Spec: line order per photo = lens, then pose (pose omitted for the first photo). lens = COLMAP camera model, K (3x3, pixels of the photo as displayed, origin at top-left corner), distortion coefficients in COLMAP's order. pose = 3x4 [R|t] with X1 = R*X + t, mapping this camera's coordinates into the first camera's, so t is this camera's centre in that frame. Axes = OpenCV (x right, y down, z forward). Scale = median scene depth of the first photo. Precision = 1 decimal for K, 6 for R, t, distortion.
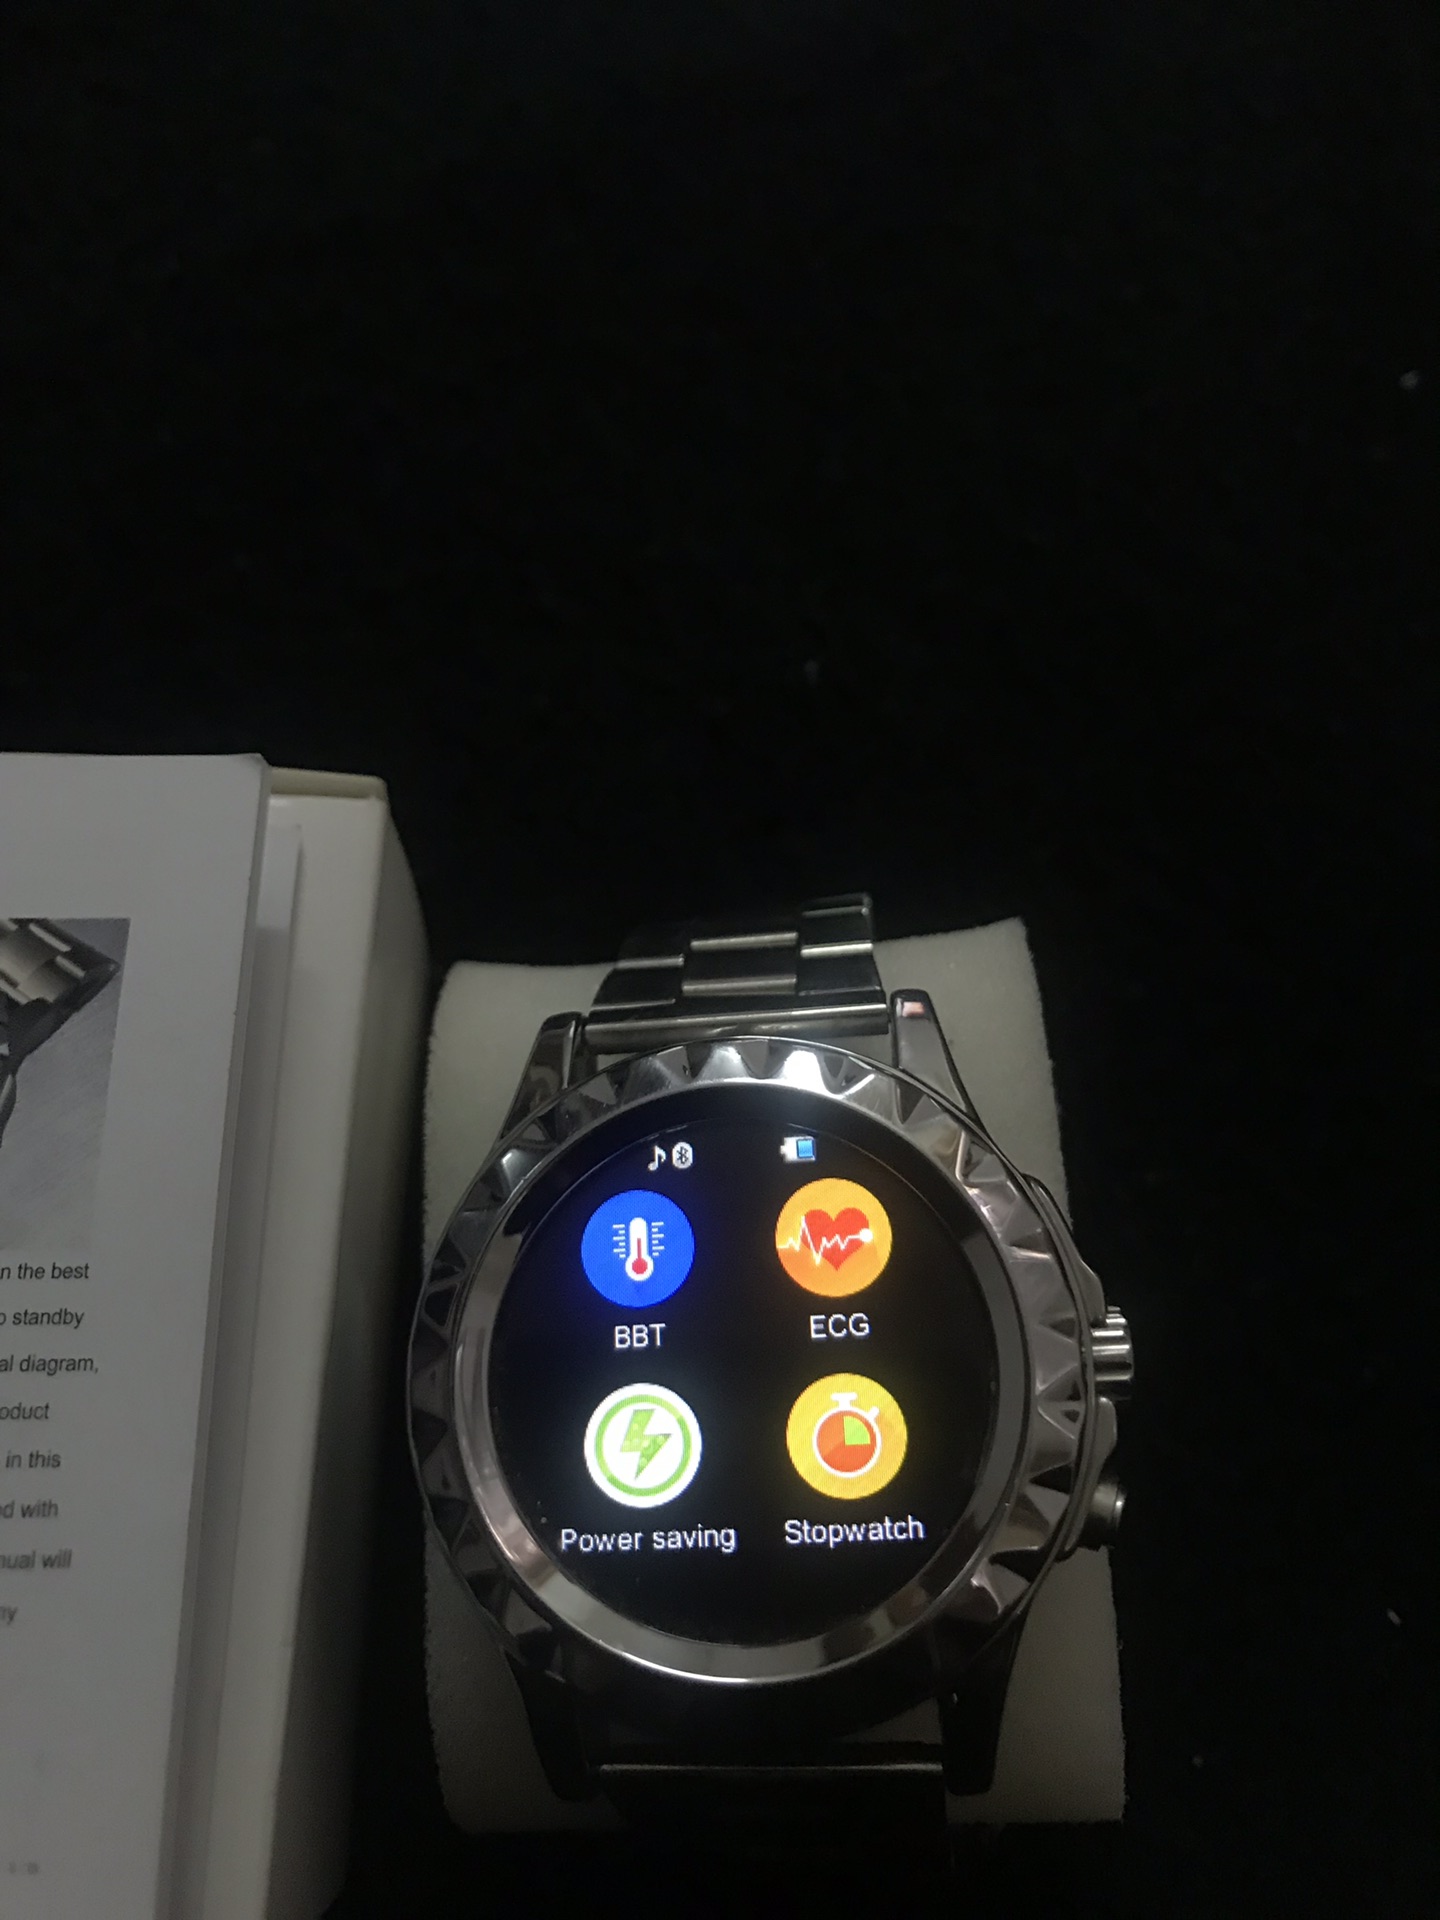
lens RADIAL K [[1576.7, 0, 719.6], [0, 1576.7, 955.5], [0, 0, 1]] dist [-0.004980, -0.003412]
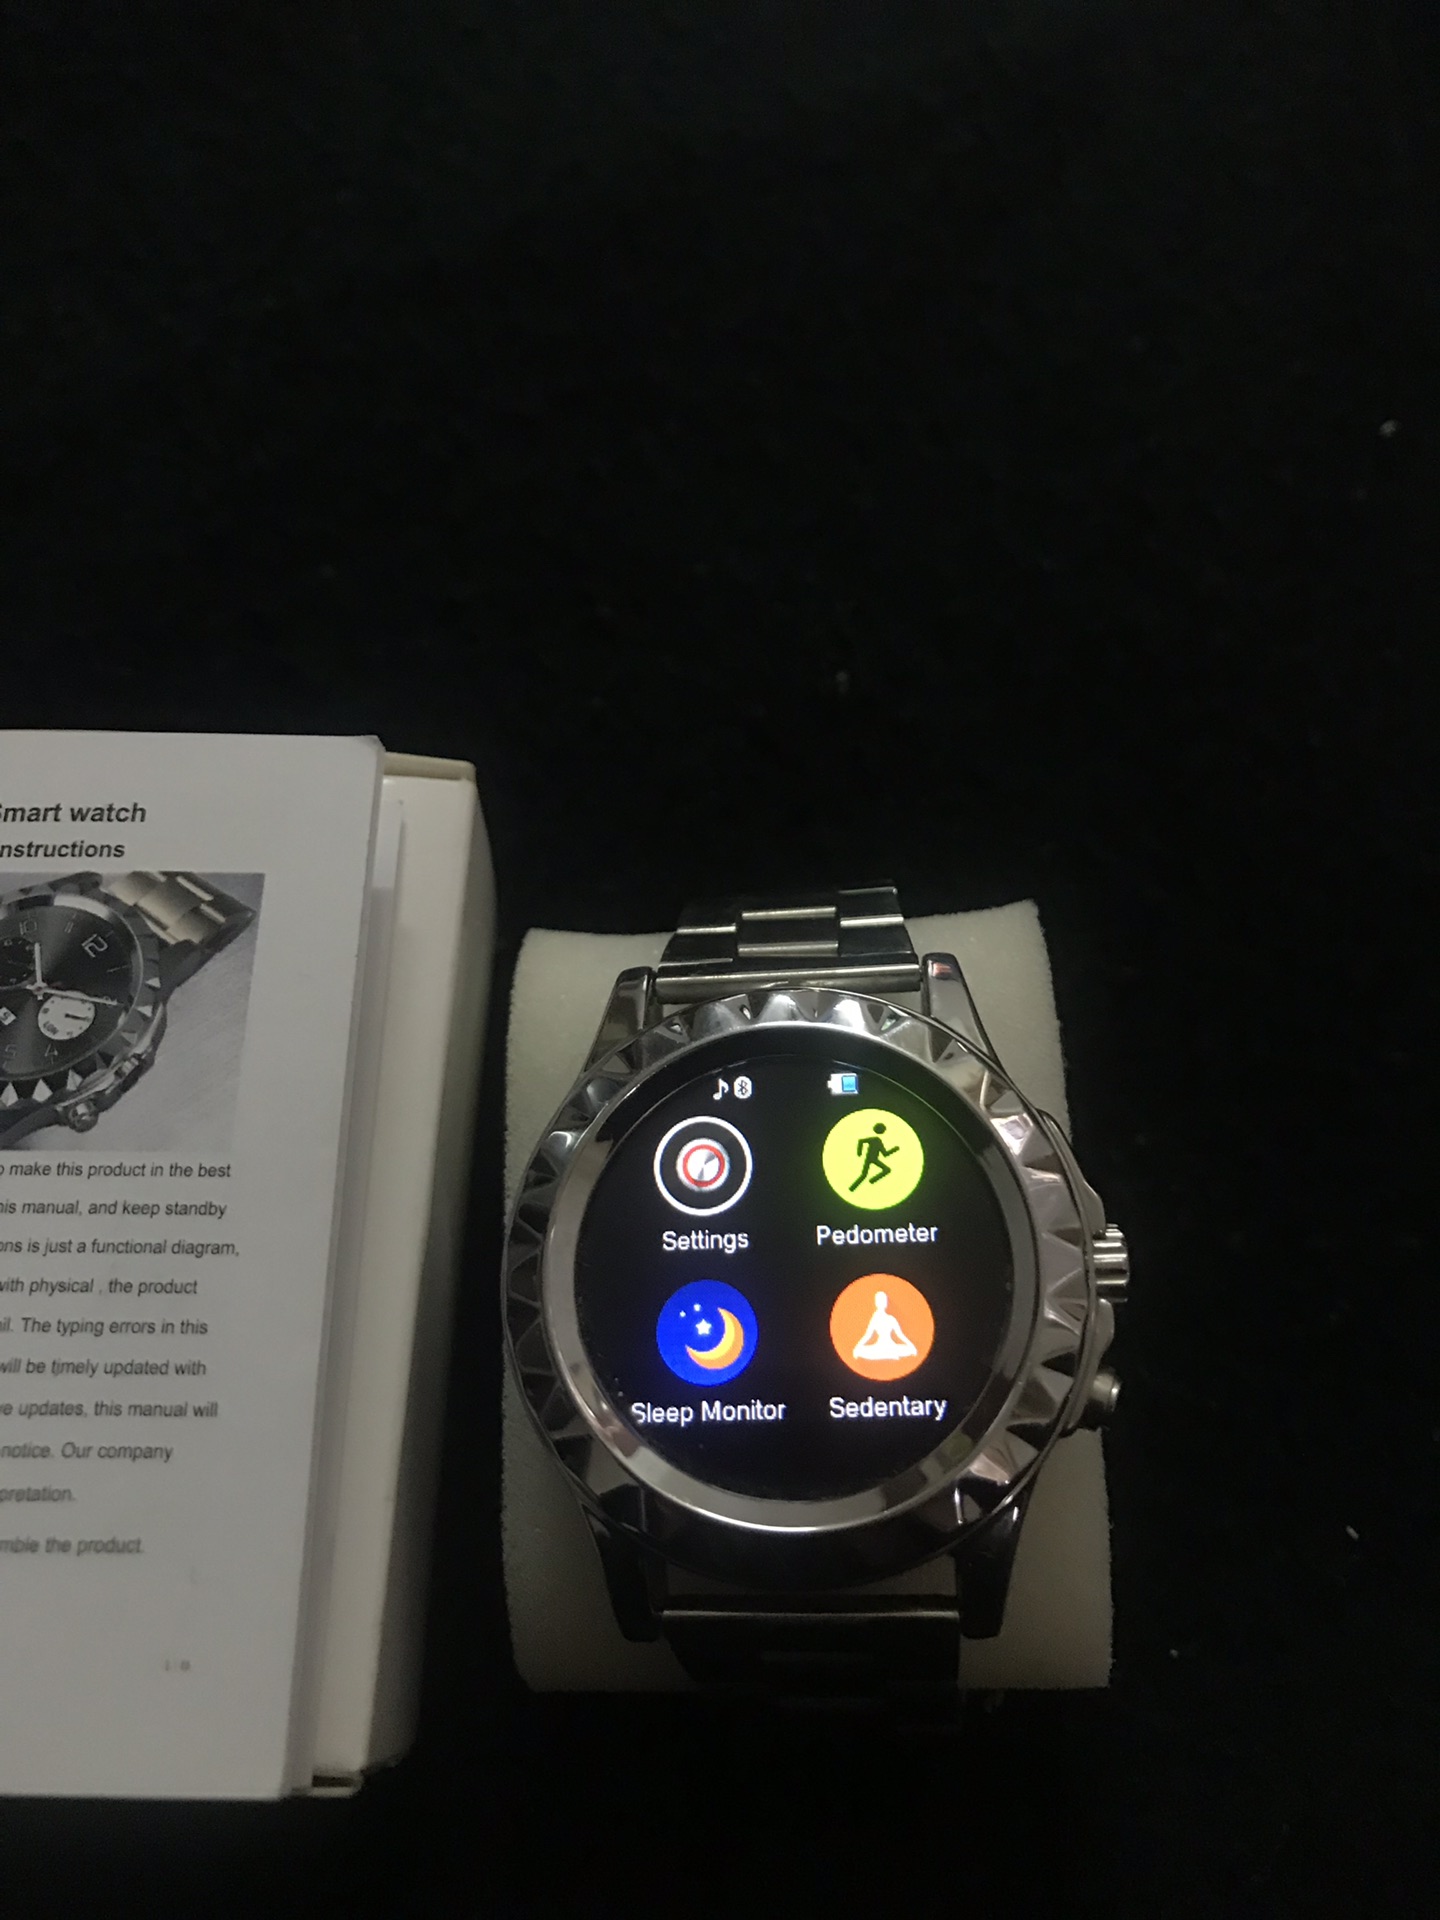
lens RADIAL K [[1539.9, 0, 730.4], [0, 1539.9, 957.1], [0, 0, 1]] dist [0.007307, 0.001401]
pose [[0.999636, 0.023741, 0.012812, -0.049572], [-0.023575, 0.999638, -0.012935, 0.045992], [-0.013115, 0.012629, 0.999834, -0.132419]]
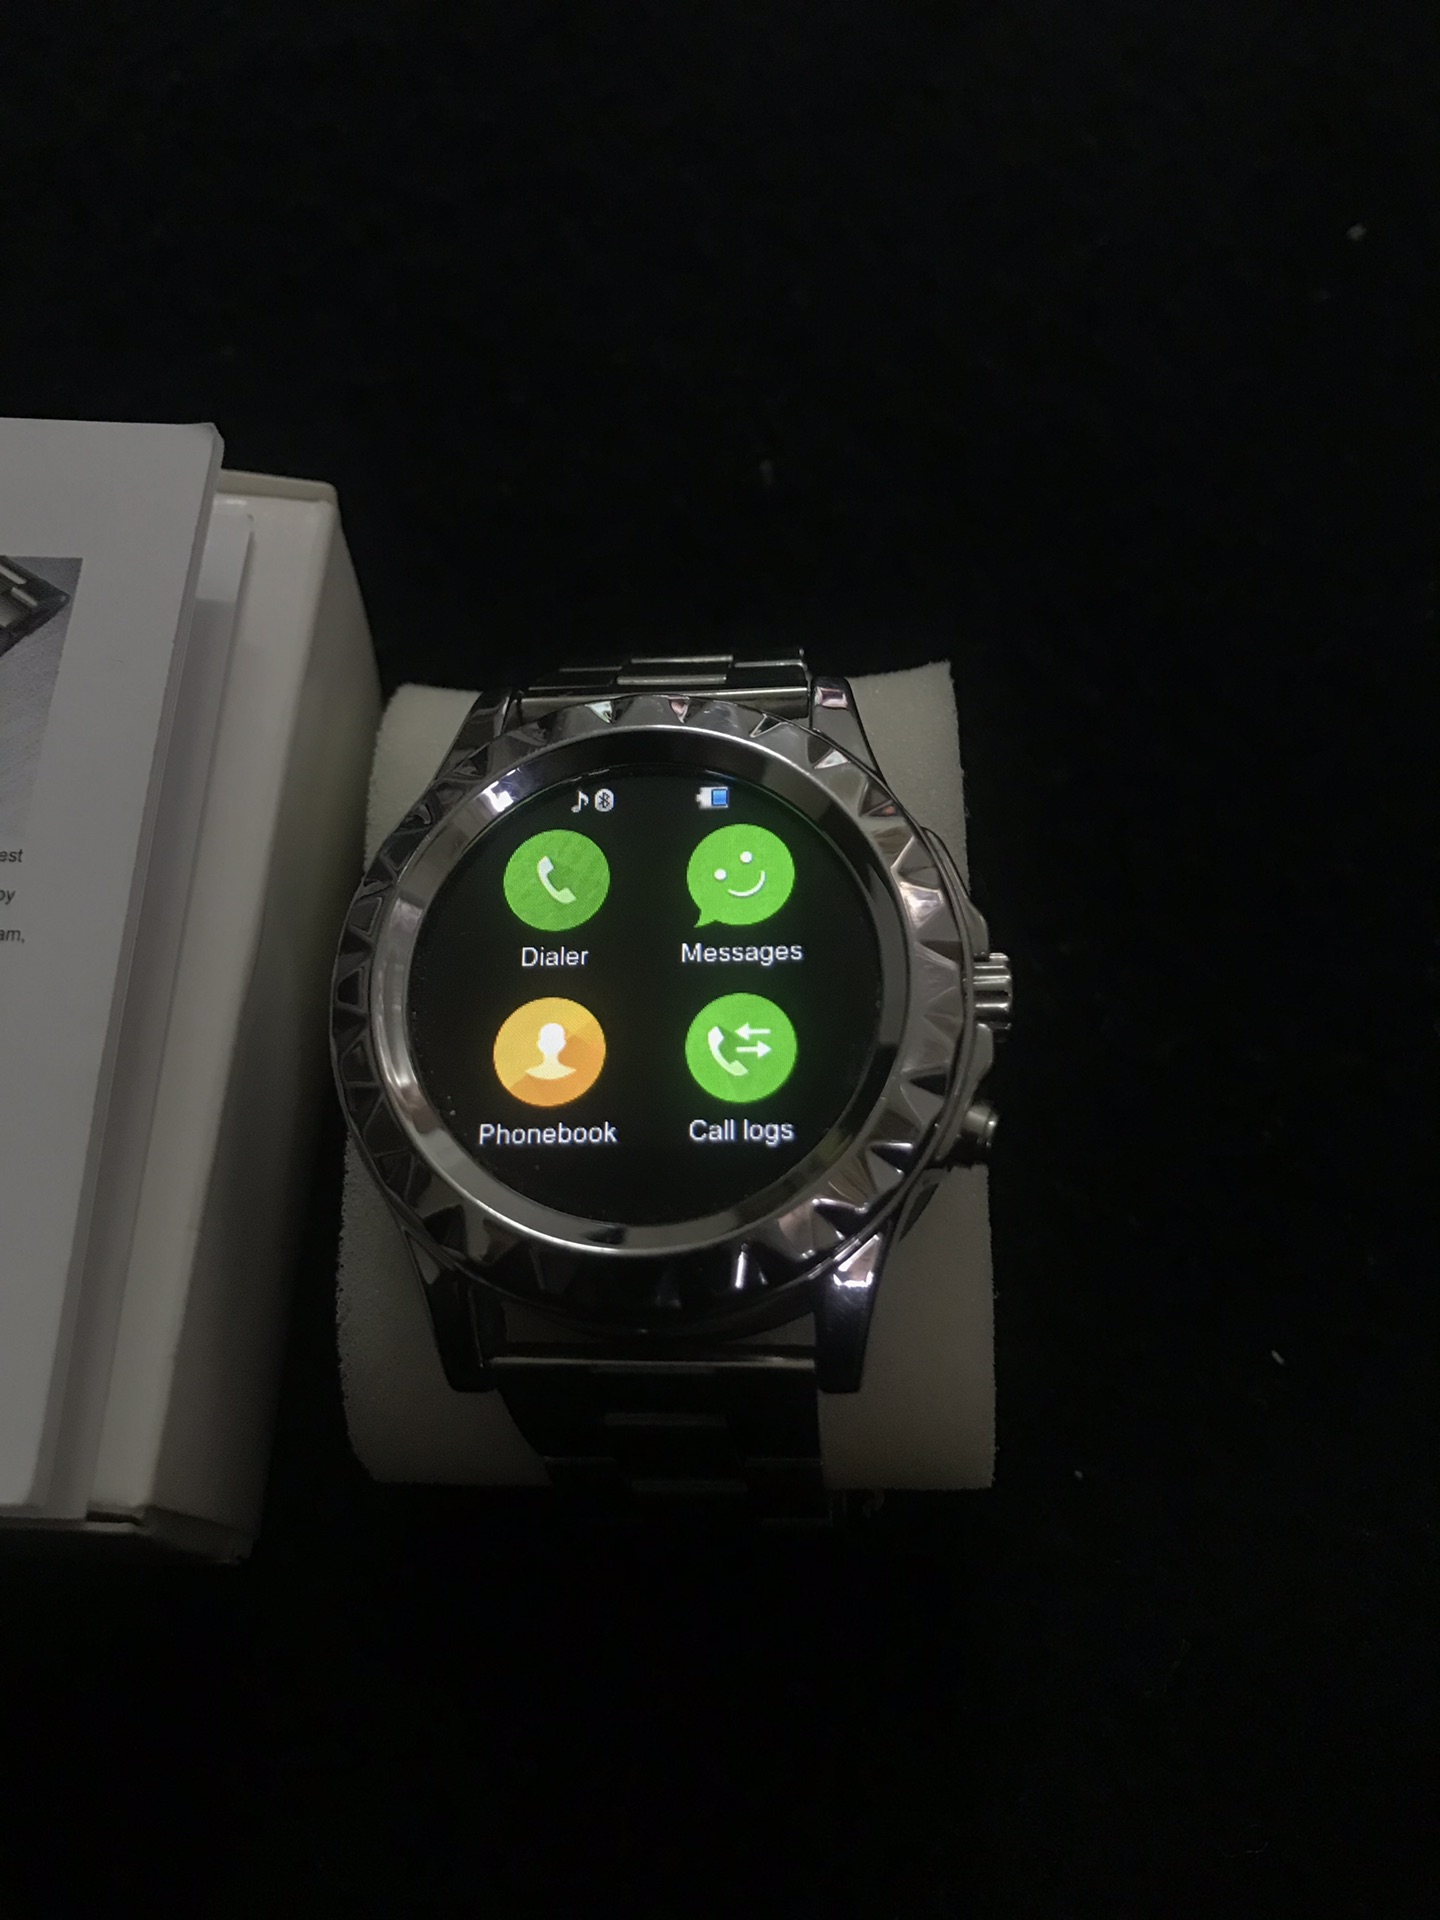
lens RADIAL K [[1538.1, 0, 723.5], [0, 1538.1, 969.7], [0, 0, 1]] dist [0.187474, -0.326158]
pose [[0.998669, 0.050510, 0.010460, 0.052157], [-0.050517, 0.998723, 0.000378, 0.237824], [-0.010427, -0.000906, 0.999945, -0.045689]]
